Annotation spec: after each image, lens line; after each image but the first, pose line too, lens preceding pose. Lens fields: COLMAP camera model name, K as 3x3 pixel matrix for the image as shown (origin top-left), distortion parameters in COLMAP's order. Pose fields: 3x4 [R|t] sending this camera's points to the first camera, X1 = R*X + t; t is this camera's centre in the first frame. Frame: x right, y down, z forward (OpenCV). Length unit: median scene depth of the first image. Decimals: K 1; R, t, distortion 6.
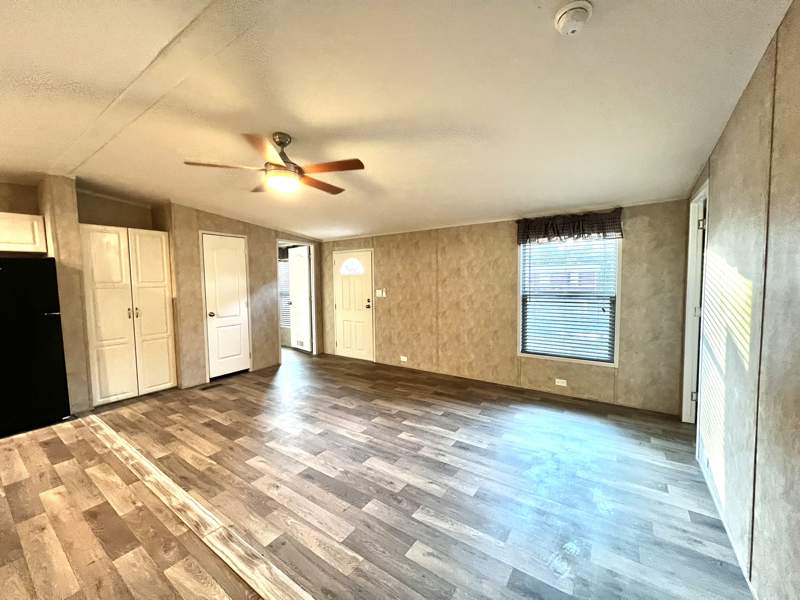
lens RADIAL K [[318.6, 0, 398.6], [0, 318.6, 300.5], [0, 0, 1]] dist [0.000065, -0.000295]
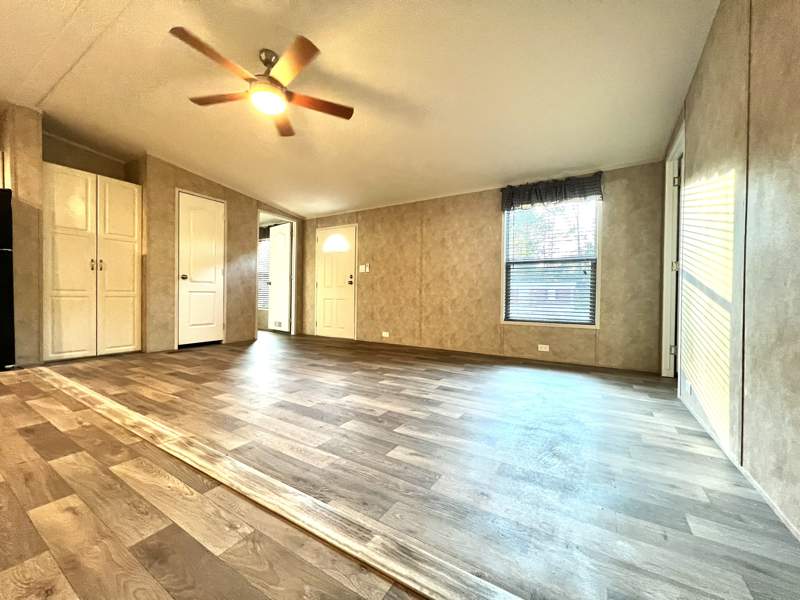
lens RADIAL K [[318.6, 0, 398.6], [0, 318.6, 300.5], [0, 0, 1]] dist [0.000065, -0.000295]
pose [[0.998000, 0.027105, 0.057117, -0.003981], [-0.024243, 0.998444, -0.050218, 0.186776], [-0.058389, 0.048732, 0.997104, 0.028285]]
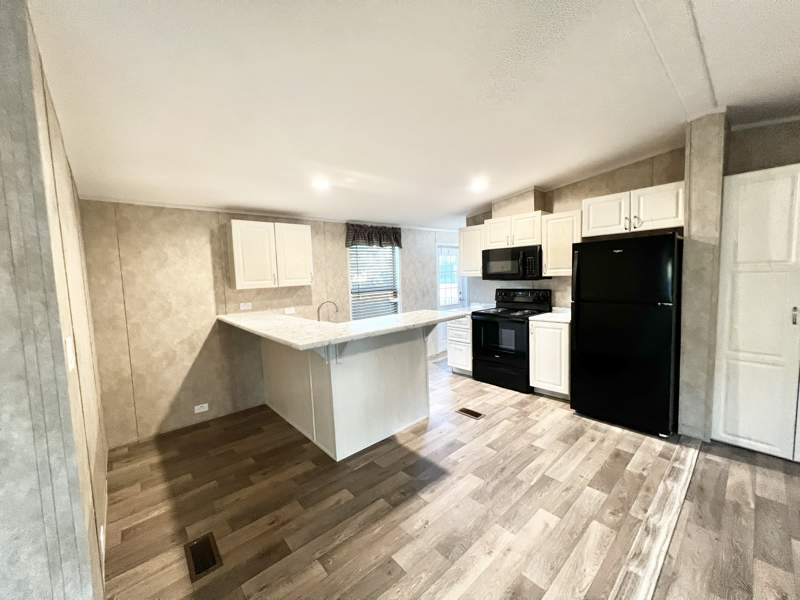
lens RADIAL K [[318.6, 0, 398.6], [0, 318.6, 300.5], [0, 0, 1]] dist [0.000065, -0.000295]
pose [[-0.233532, 0.105617, -0.966596, -0.147092], [-0.024668, 0.993120, 0.114475, -0.037991], [0.972036, 0.050577, -0.229320, 0.485595]]
